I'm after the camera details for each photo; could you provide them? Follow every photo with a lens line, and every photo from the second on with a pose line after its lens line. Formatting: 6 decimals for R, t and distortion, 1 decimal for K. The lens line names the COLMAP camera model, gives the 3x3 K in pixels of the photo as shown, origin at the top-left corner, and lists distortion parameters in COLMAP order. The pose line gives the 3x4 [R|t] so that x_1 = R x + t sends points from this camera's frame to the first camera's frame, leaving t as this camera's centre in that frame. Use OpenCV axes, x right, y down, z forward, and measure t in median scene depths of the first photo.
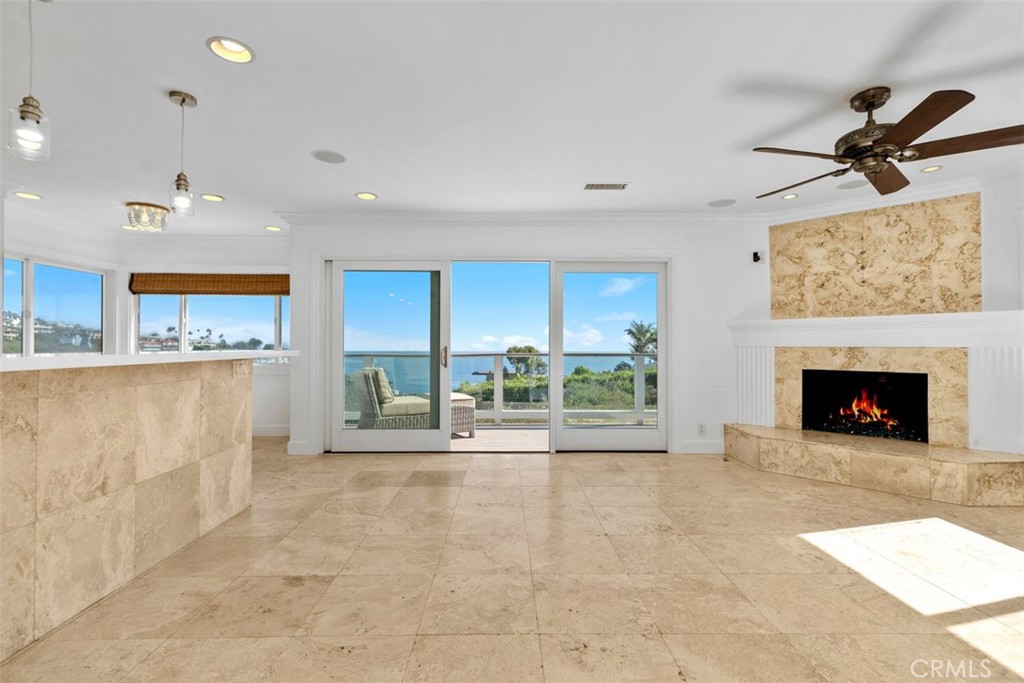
lens RADIAL K [[462.8, 0, 511.2], [0, 462.8, 340.8], [0, 0, 1]] dist [0.009100, -0.002236]
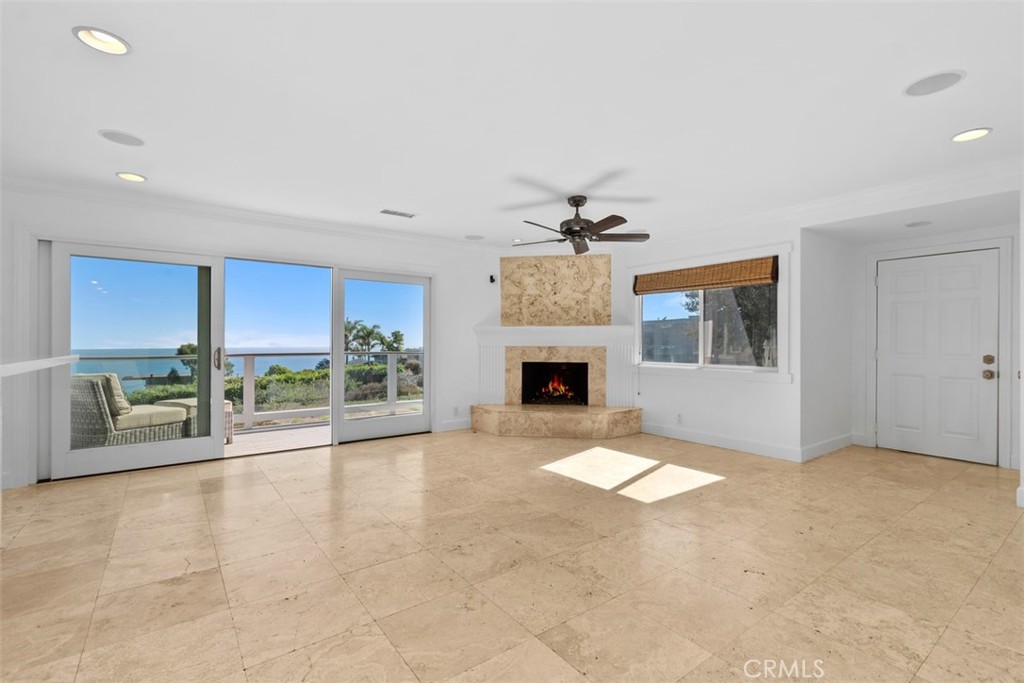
lens RADIAL K [[462.8, 0, 509.6], [0, 462.8, 342.1], [0, 0, 1]] dist [0.009100, -0.002236]
pose [[0.810963, -0.000222, 0.585097, -0.368174], [-0.006008, 0.999944, 0.008707, -0.018100], [-0.585067, -0.010576, 0.810916, -0.200272]]
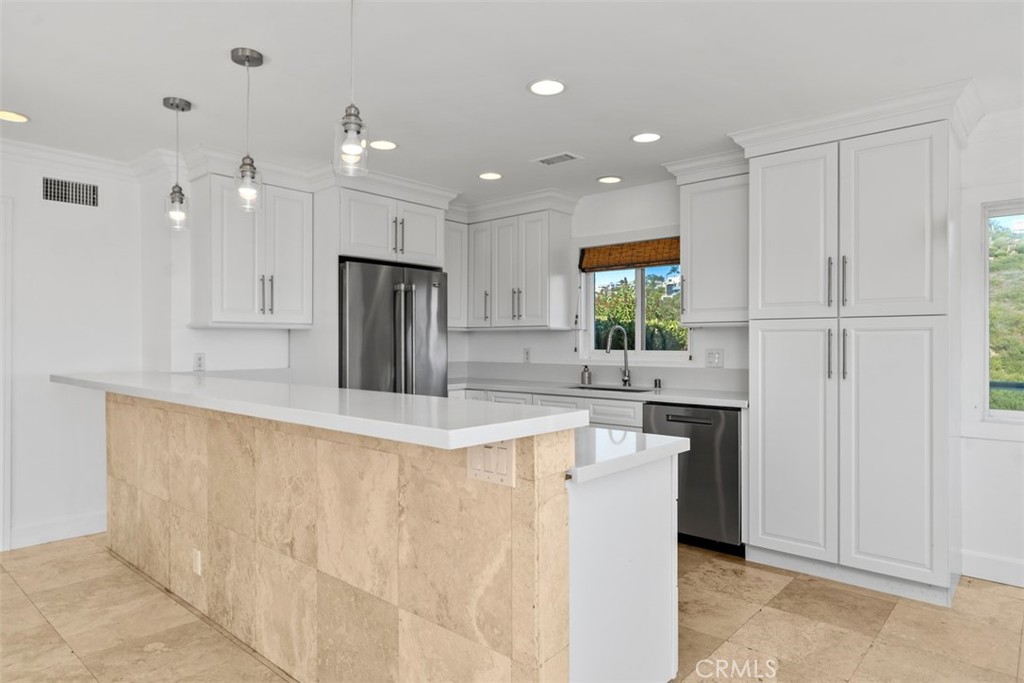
lens RADIAL K [[612.6, 0, 511.1], [0, 612.6, 342.1], [0, 0, 1]] dist [0.006011, 0.000322]
pose [[-0.673845, 0.000096, -0.738872, -0.230551], [0.008018, 0.999942, -0.007182, -0.039045], [0.738829, -0.010764, -0.673807, 1.521097]]
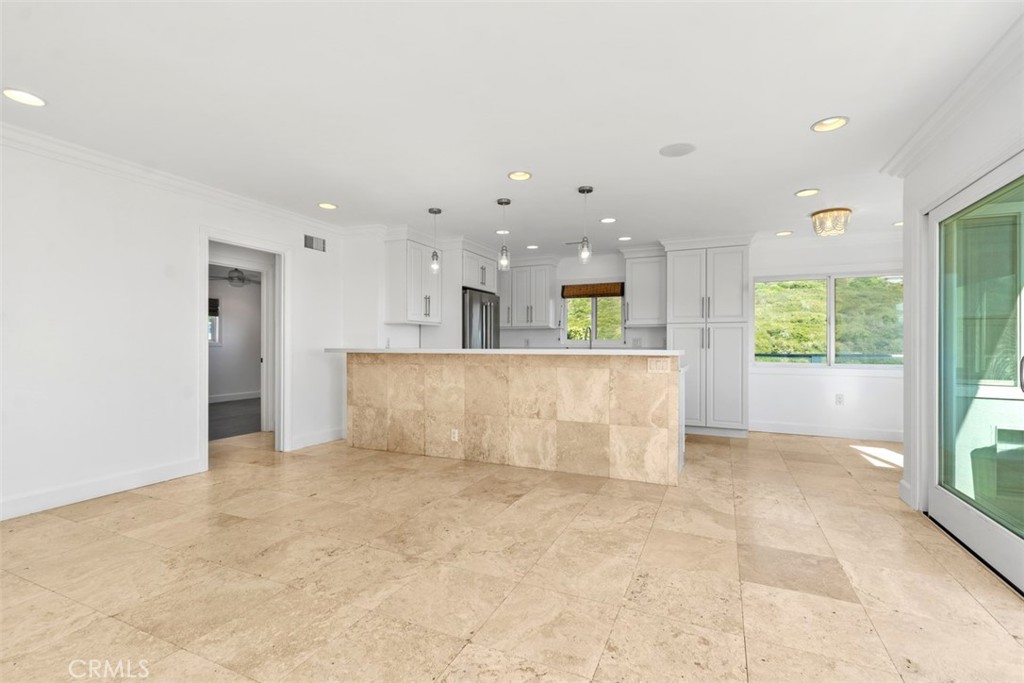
lens RADIAL K [[462.8, 0, 511.6], [0, 462.8, 344.8], [0, 0, 1]] dist [0.009100, -0.002236]
pose [[-0.428055, -0.001491, -0.903751, 0.742418], [0.006492, 0.999968, -0.004725, 0.013096], [0.903729, -0.007890, -0.428032, 1.301225]]
